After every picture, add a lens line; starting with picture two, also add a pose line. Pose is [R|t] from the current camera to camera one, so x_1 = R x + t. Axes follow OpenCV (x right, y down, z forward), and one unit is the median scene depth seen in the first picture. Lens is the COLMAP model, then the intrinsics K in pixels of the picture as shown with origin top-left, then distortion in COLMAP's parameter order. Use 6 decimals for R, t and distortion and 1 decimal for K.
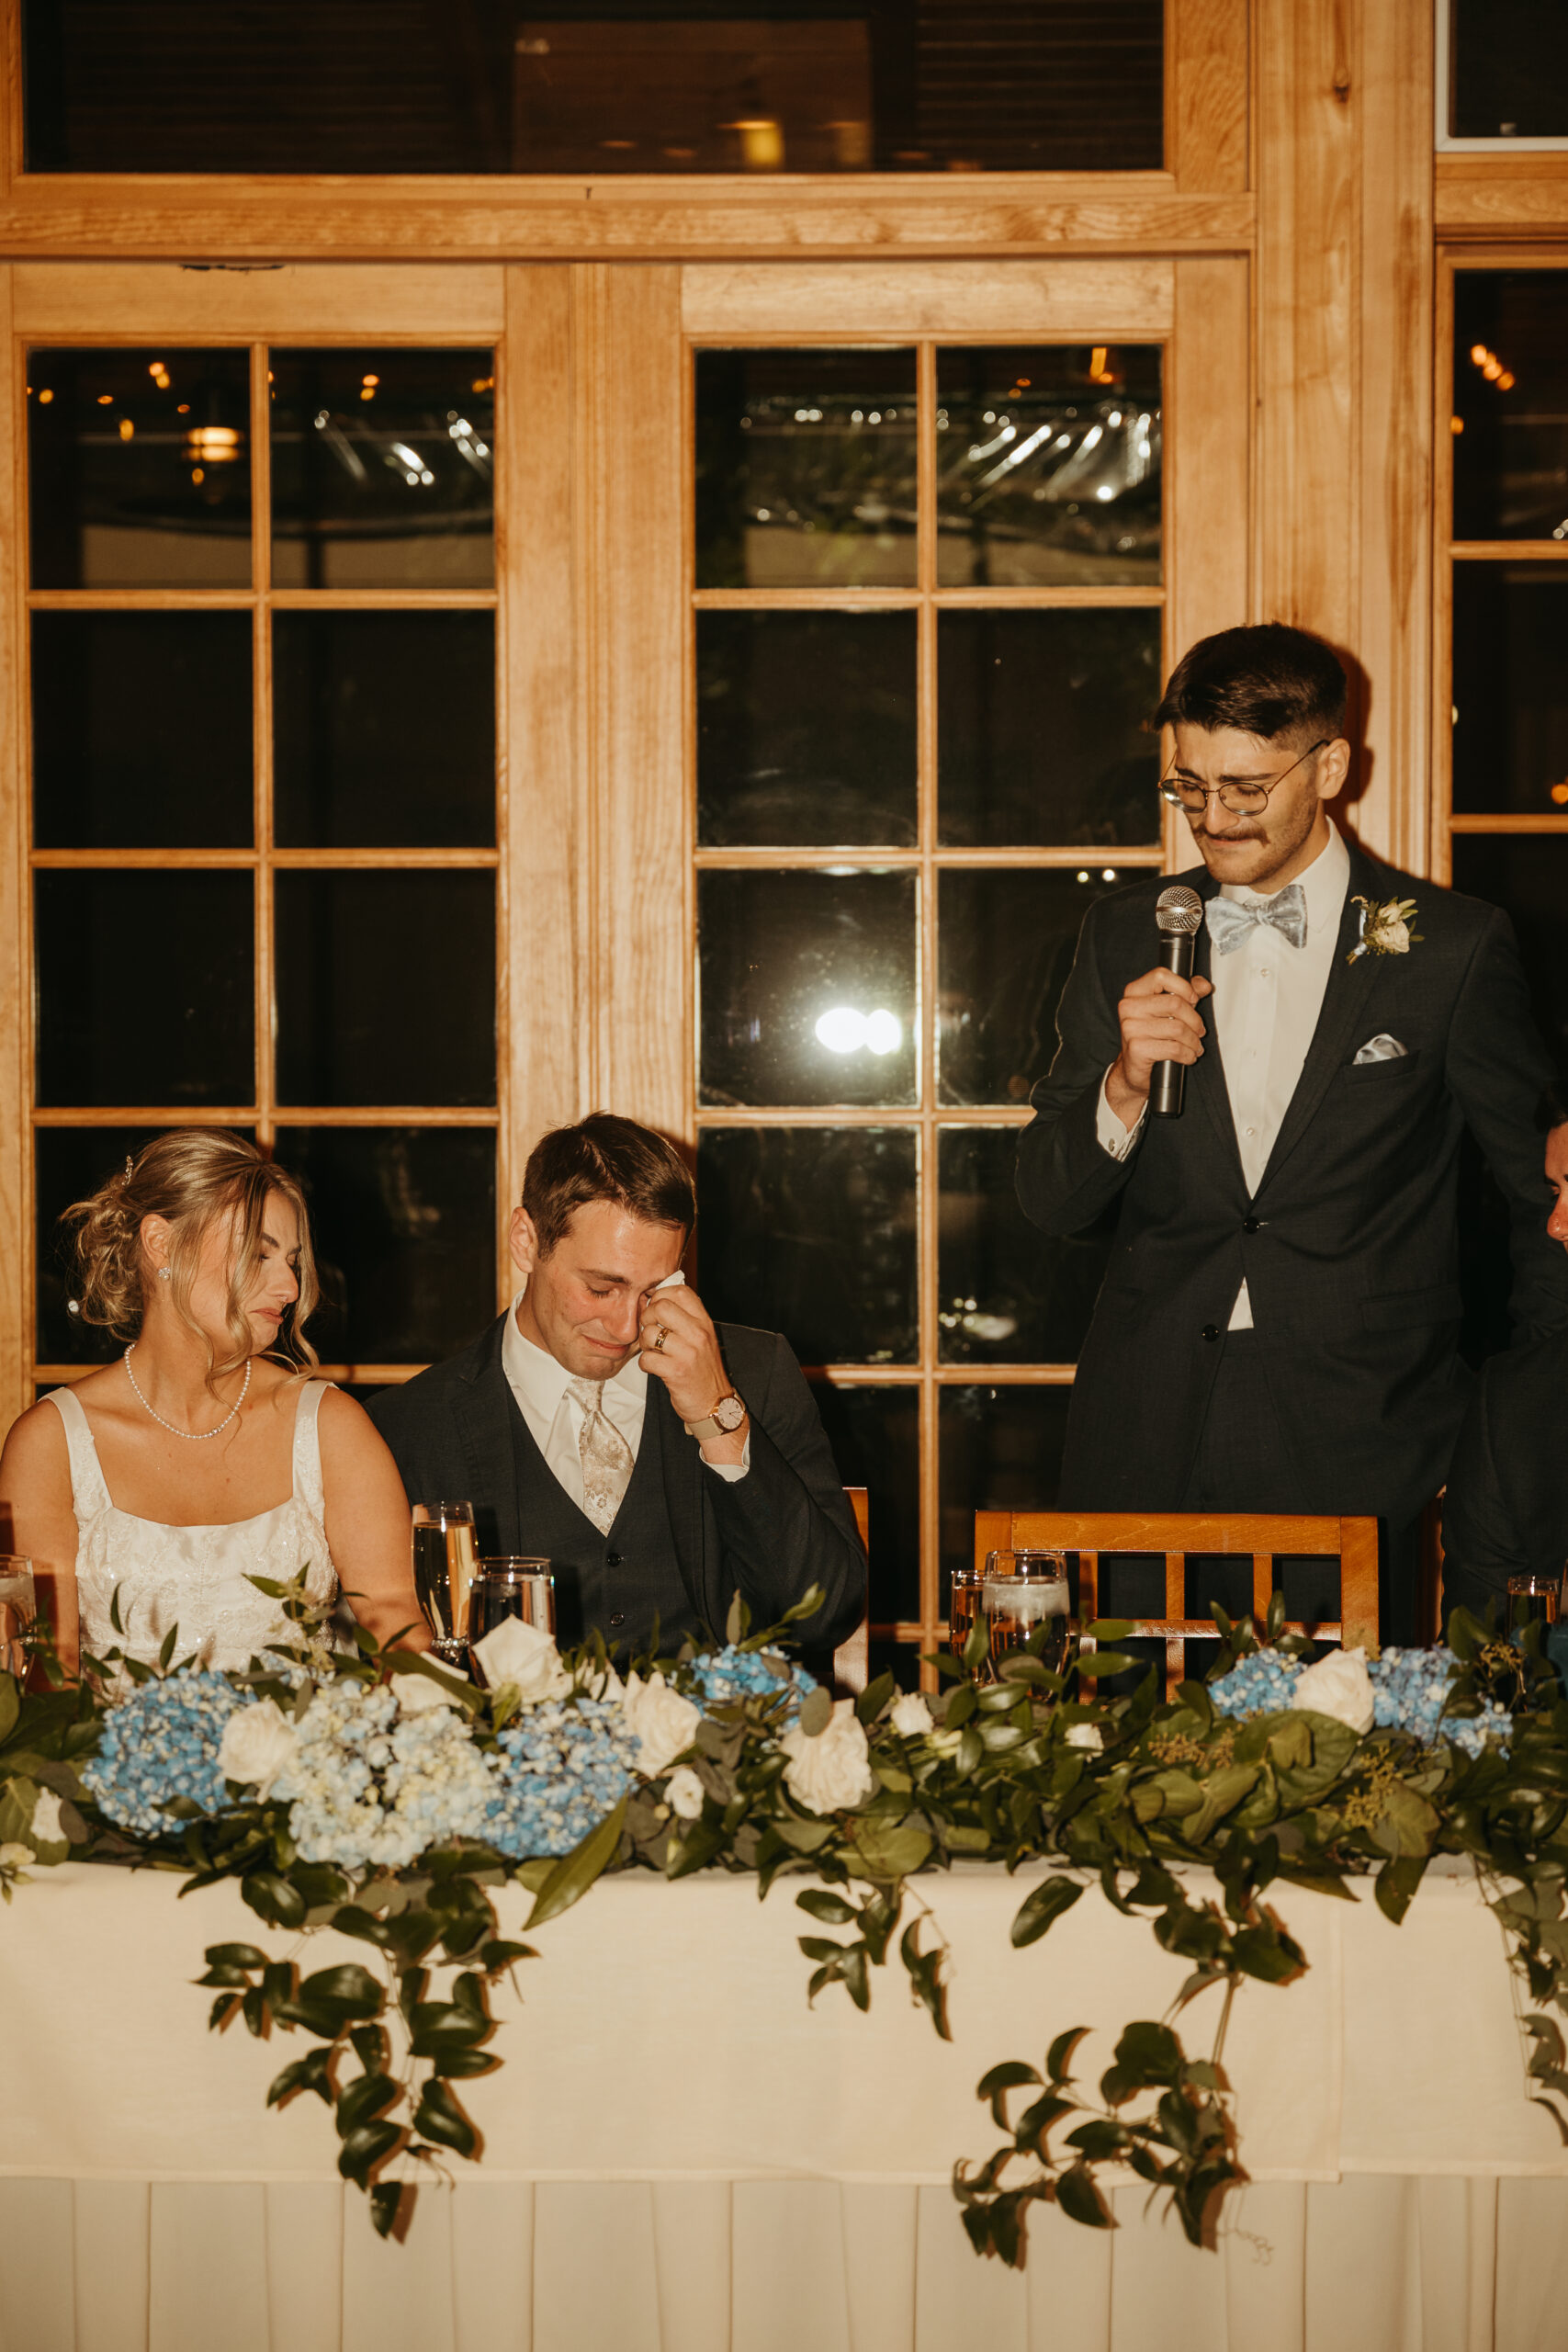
lens RADIAL K [[4897.1, 0, 784.0], [0, 4897.1, 1176.0], [0, 0, 1]] dist [0.030197, 0.687749]
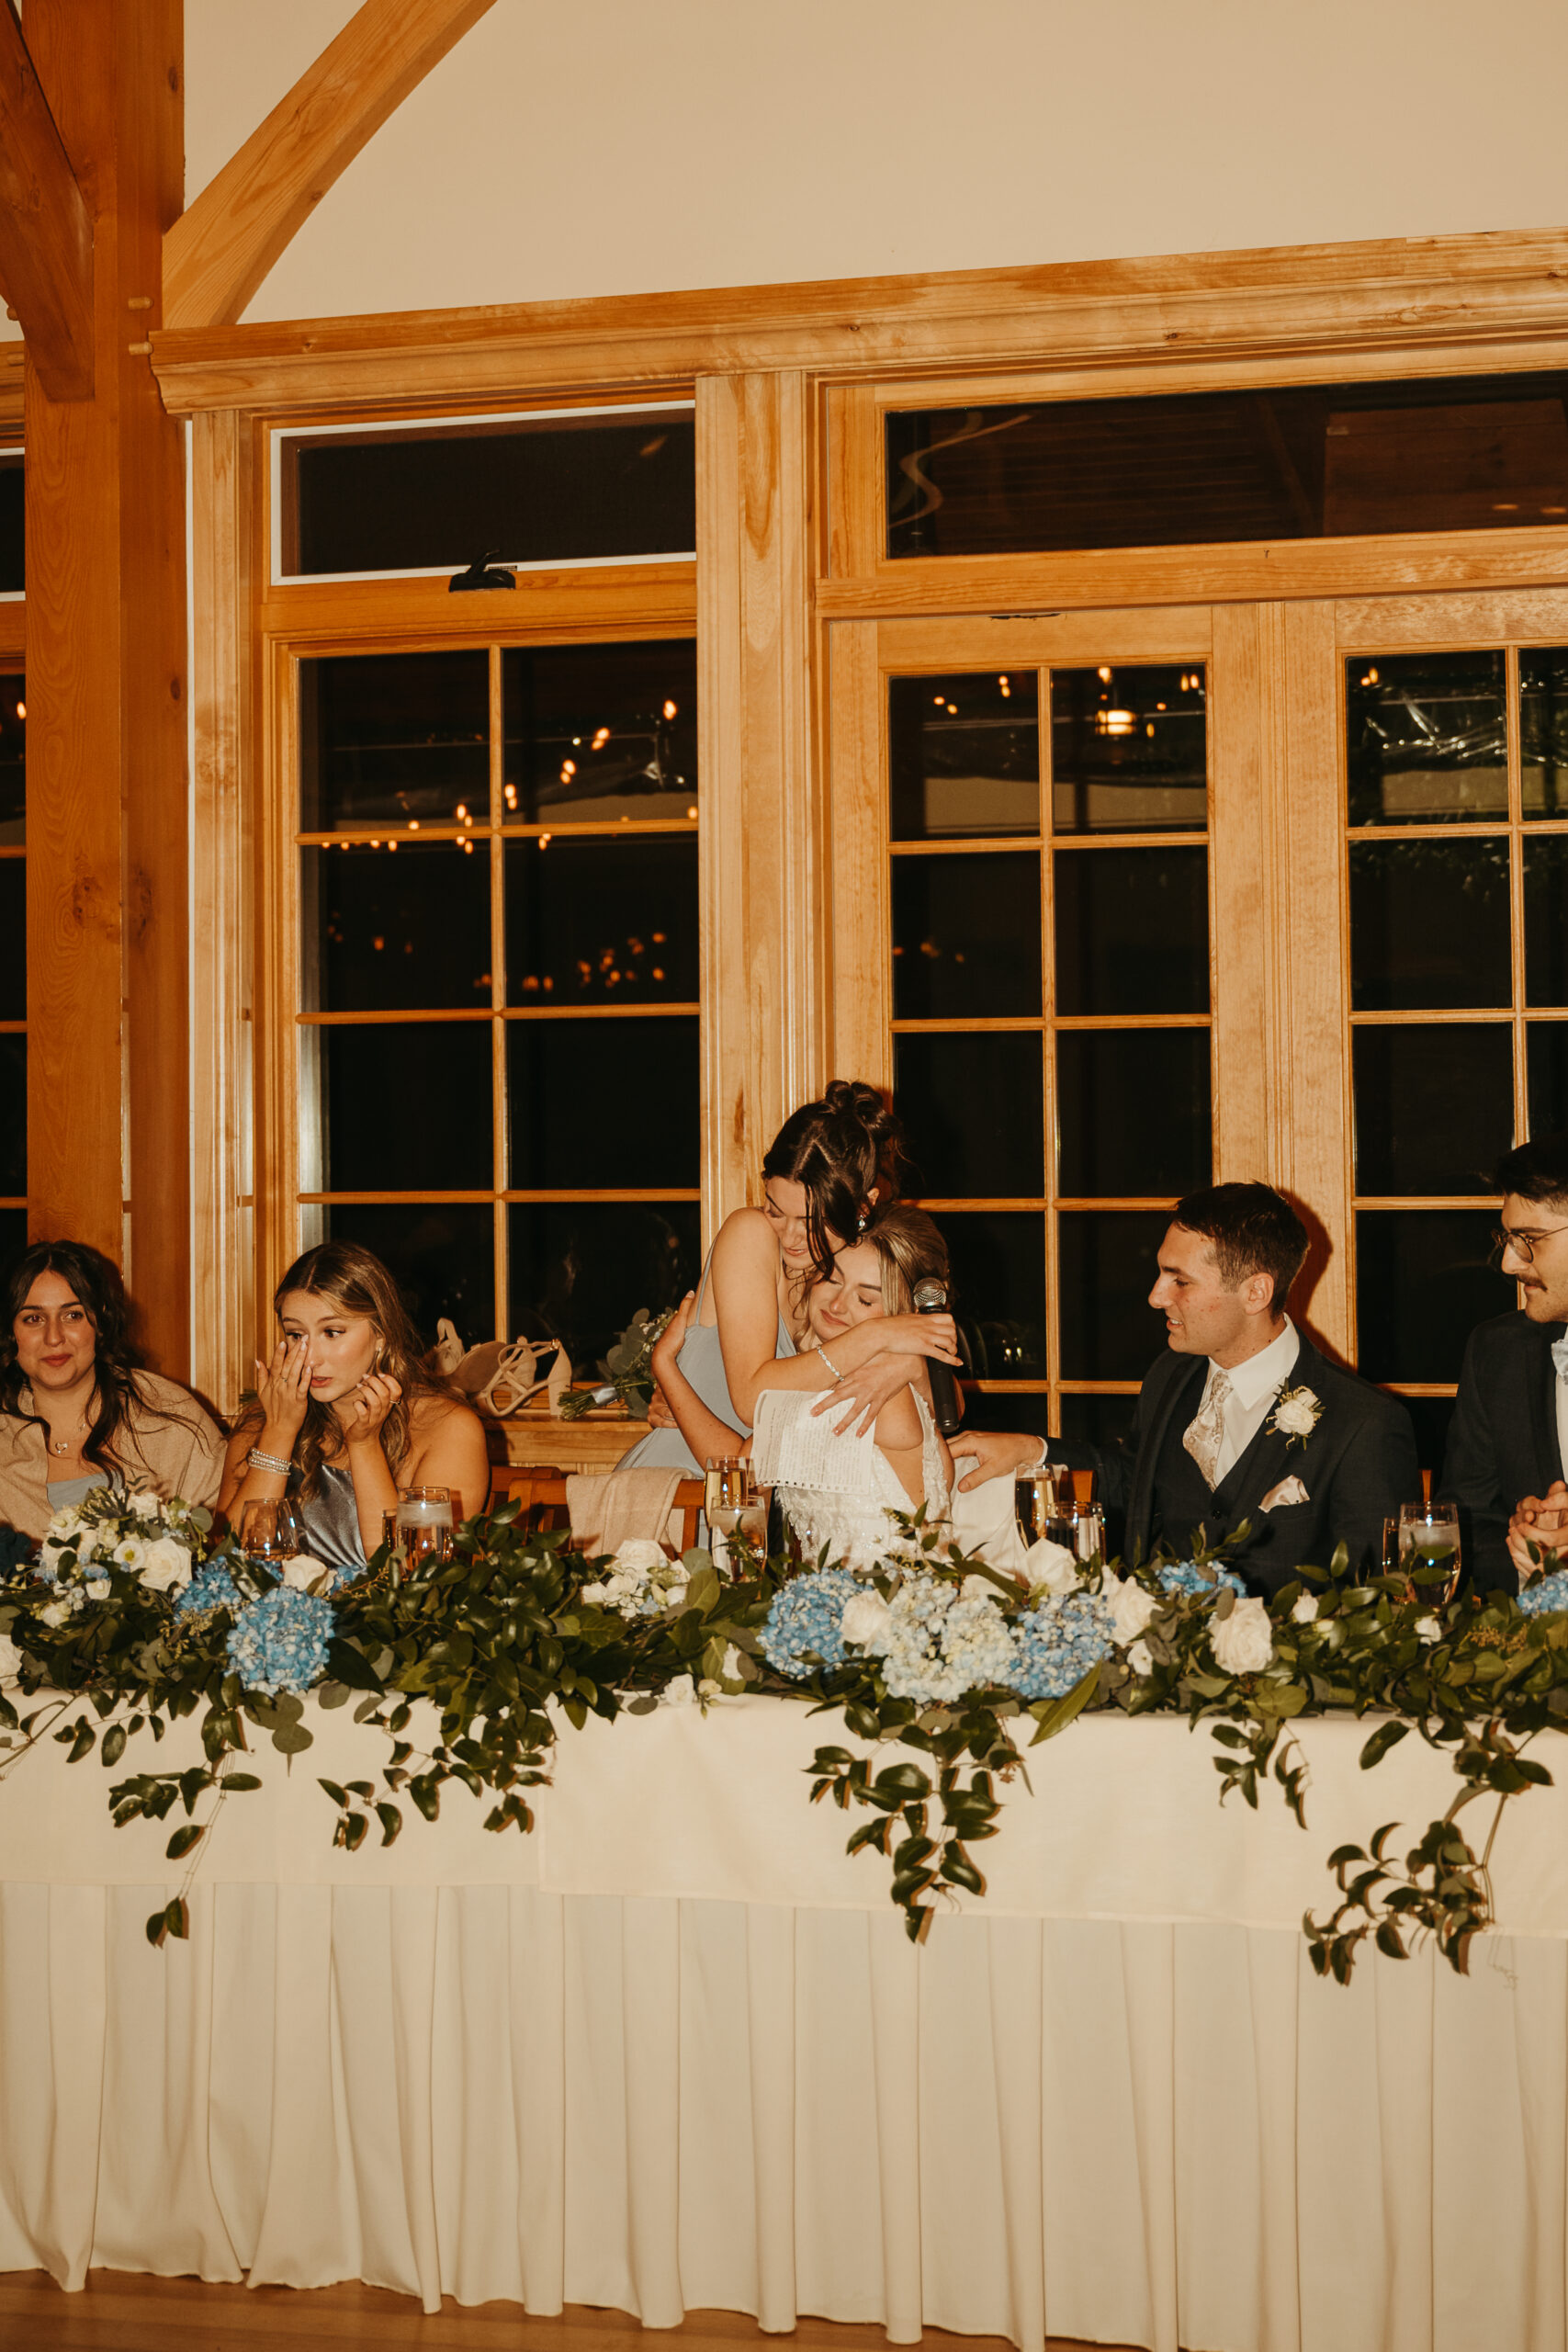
lens RADIAL K [[3800.6, 0, 787.6], [0, 3800.6, 968.2], [0, 0, 1]] dist [0.000767, -0.125844]
pose [[0.967012, -0.020186, -0.253928, 0.171150], [0.000848, 0.997105, -0.076037, 0.005508], [0.254728, 0.073313, 0.964230, -0.147902]]
